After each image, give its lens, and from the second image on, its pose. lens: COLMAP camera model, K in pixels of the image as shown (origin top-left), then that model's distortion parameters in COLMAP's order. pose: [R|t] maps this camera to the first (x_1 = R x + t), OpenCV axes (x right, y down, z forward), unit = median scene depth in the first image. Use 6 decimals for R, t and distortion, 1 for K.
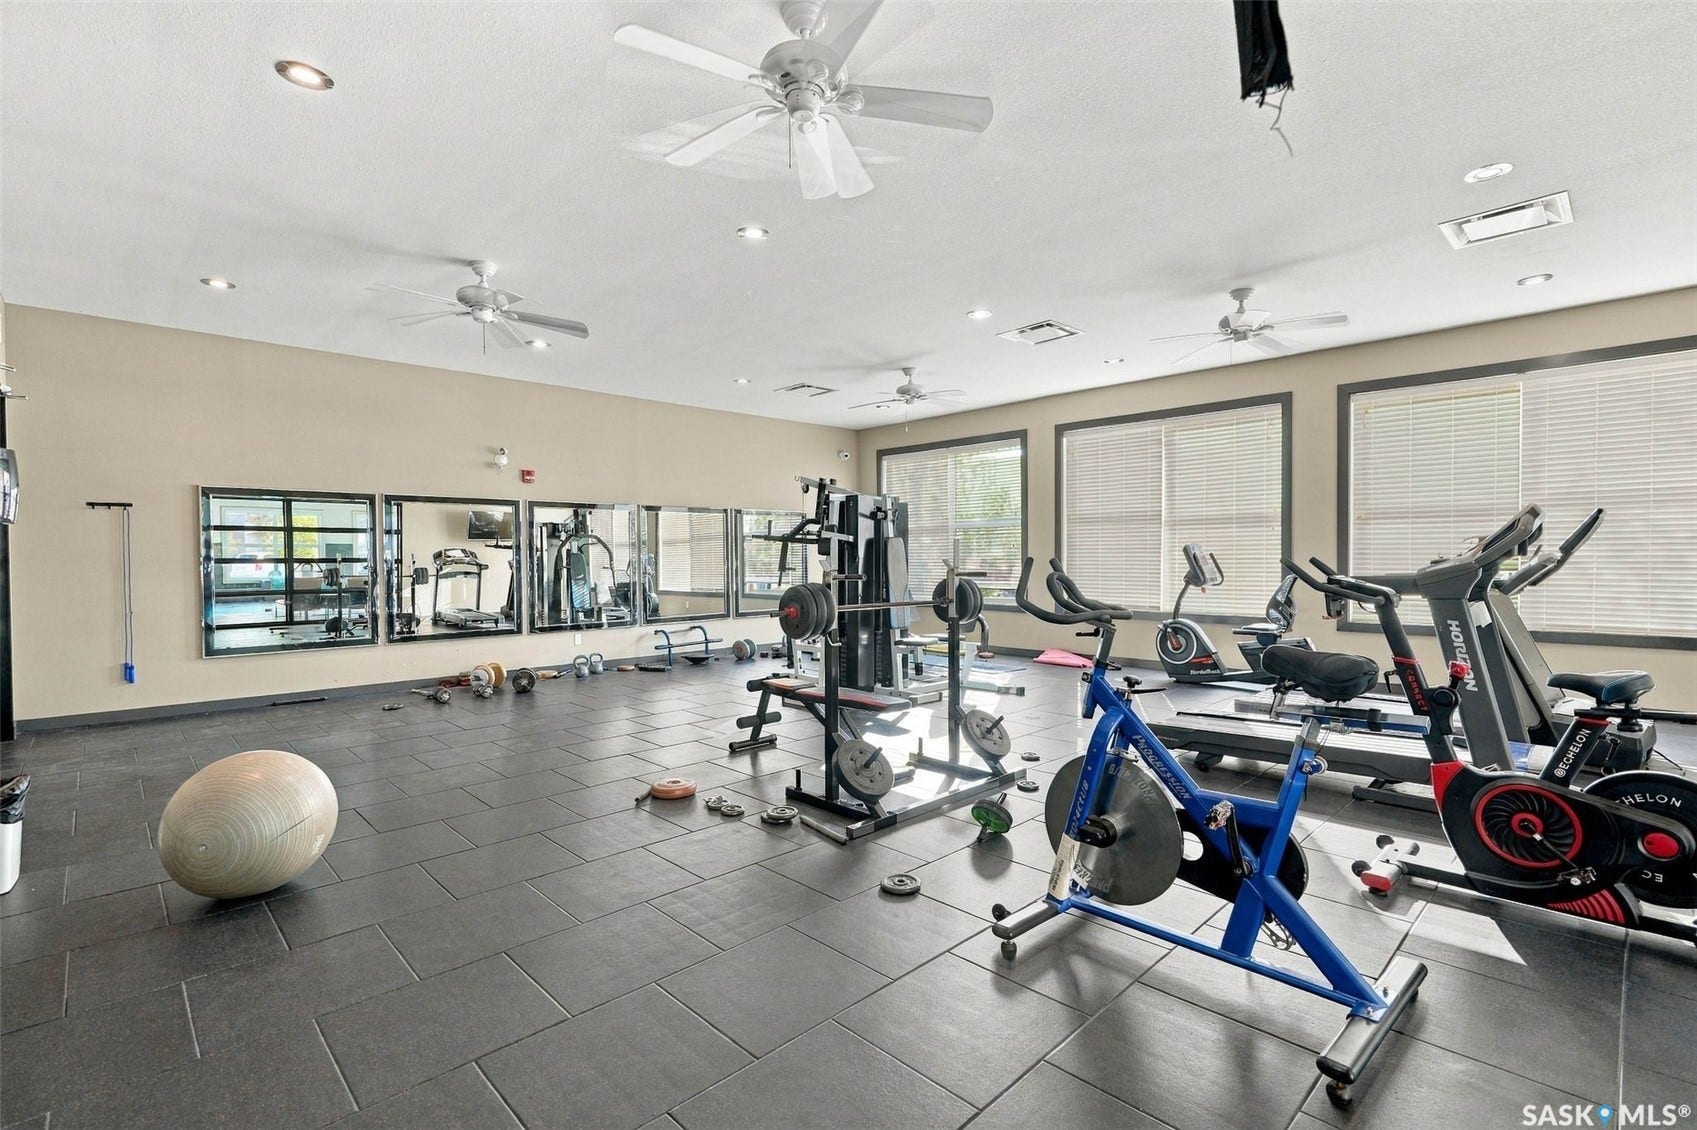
lens RADIAL K [[769.8, 0, 845.8], [0, 769.8, 557.2], [0, 0, 1]] dist [-0.001068, 0.000471]
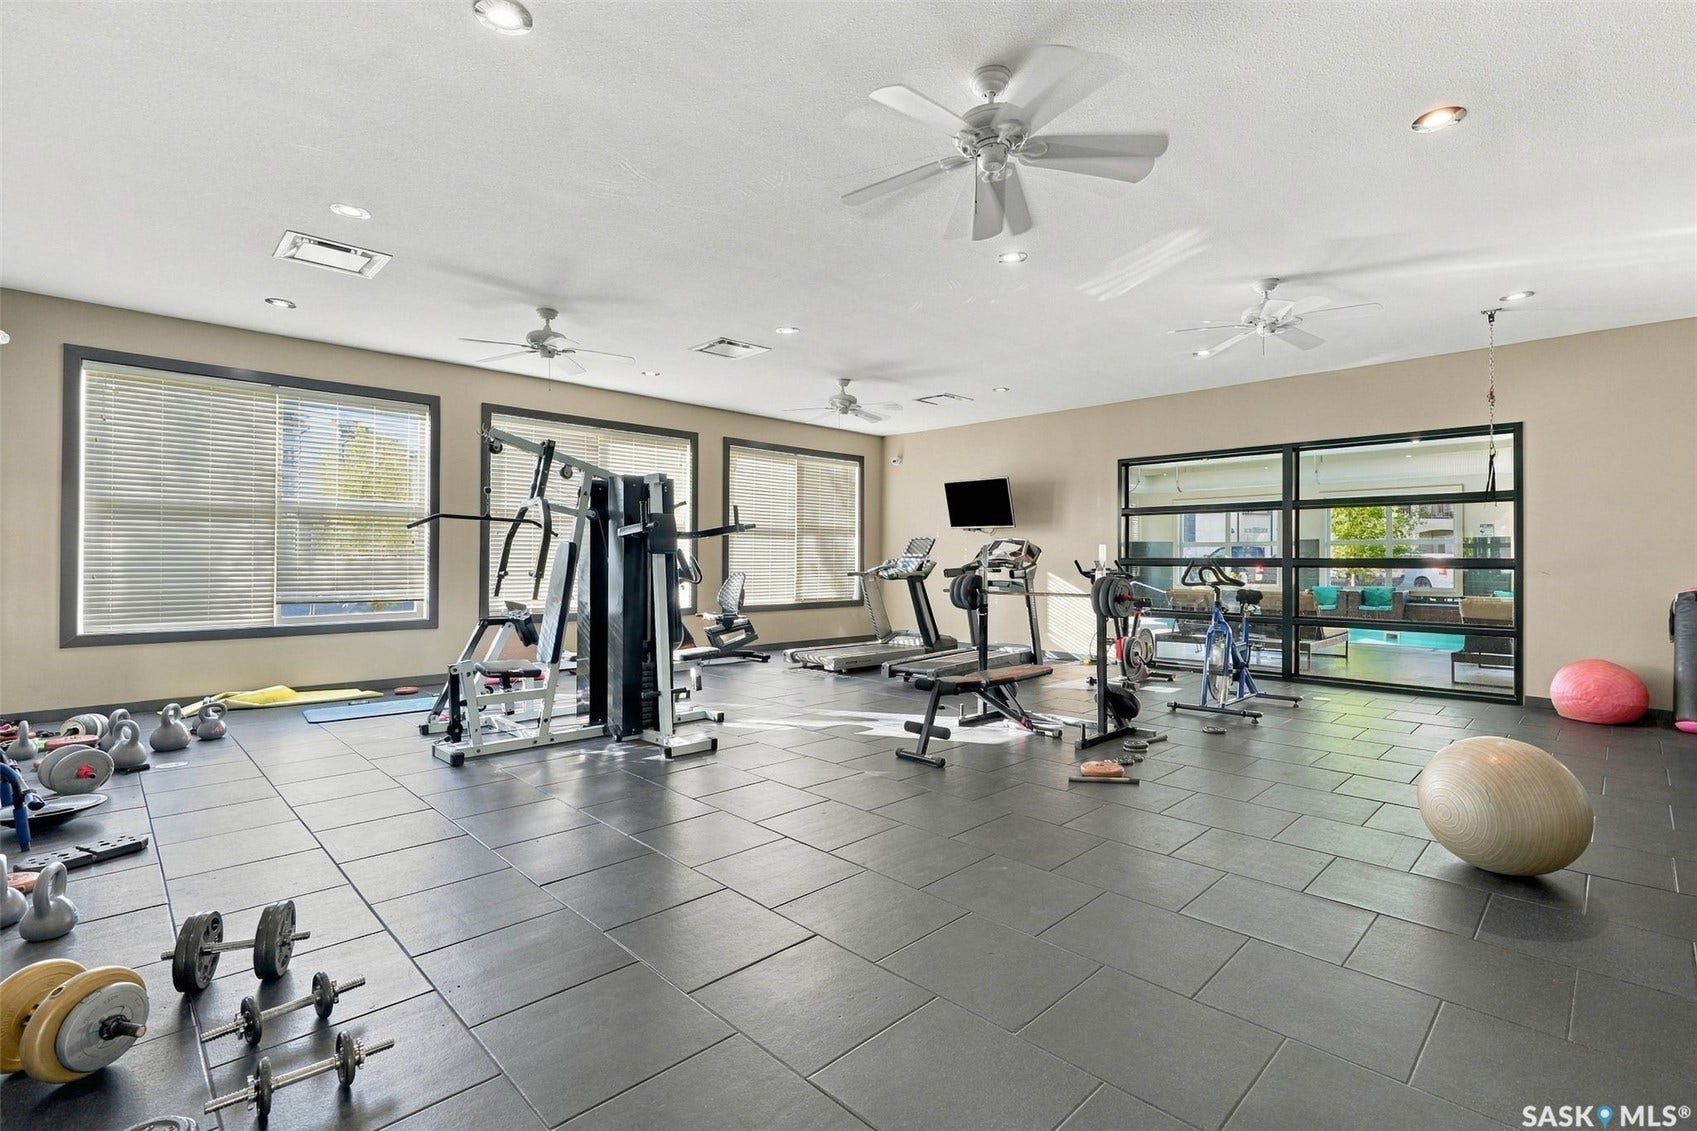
lens RADIAL K [[769.8, 0, 845.8], [0, 769.8, 557.7], [0, 0, 1]] dist [-0.001068, 0.000471]
pose [[-0.013819, 0.008509, 0.999868, -0.748439], [-0.010365, 0.999909, -0.008653, 0.001330], [-0.999851, -0.010484, -0.013729, 0.806260]]
